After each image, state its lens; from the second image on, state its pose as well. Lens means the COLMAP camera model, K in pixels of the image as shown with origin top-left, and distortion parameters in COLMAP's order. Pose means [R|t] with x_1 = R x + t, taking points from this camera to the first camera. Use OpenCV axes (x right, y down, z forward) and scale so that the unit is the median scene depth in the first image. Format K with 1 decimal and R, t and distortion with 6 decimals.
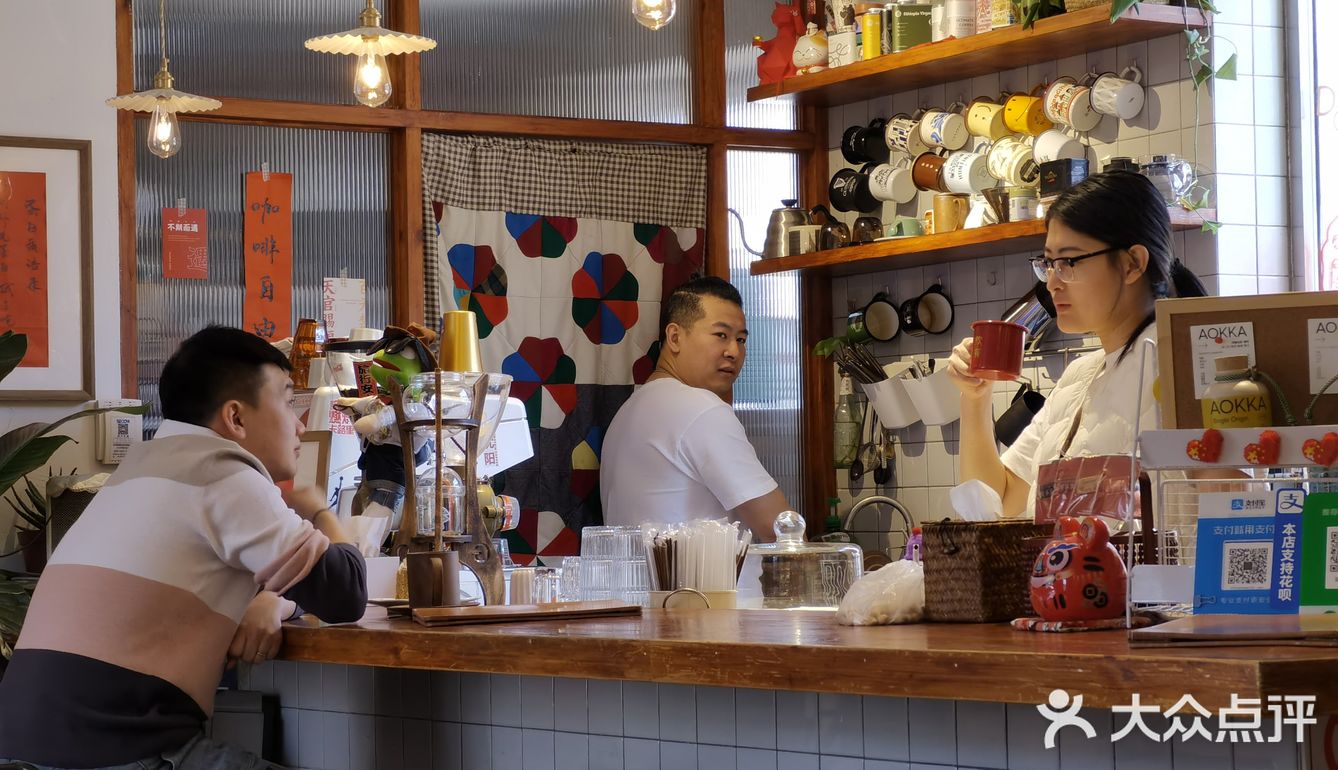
lens RADIAL K [[3269.6, 0, 669.0], [0, 3269.6, 385.0], [0, 0, 1]] dist [0.088321, 0.851234]
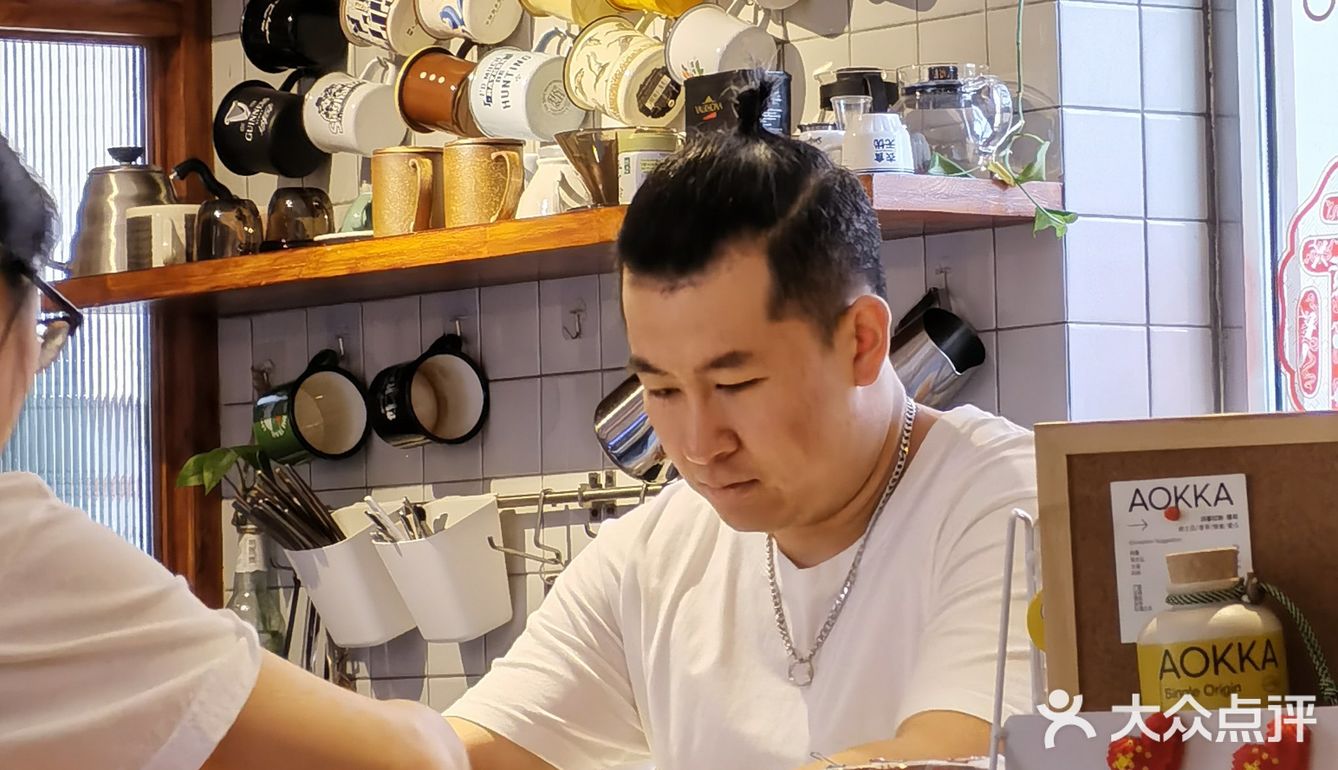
lens RADIAL K [[6345.3, 0, 669.0], [0, 6345.3, 385.0], [0, 0, 1]] dist [-0.403514, -2.362731]
pose [[0.985793, -0.003280, 0.167934, -0.038213], [0.002397, 0.999982, 0.005457, -0.028922], [-0.167949, -0.004977, 0.985783, 0.118205]]
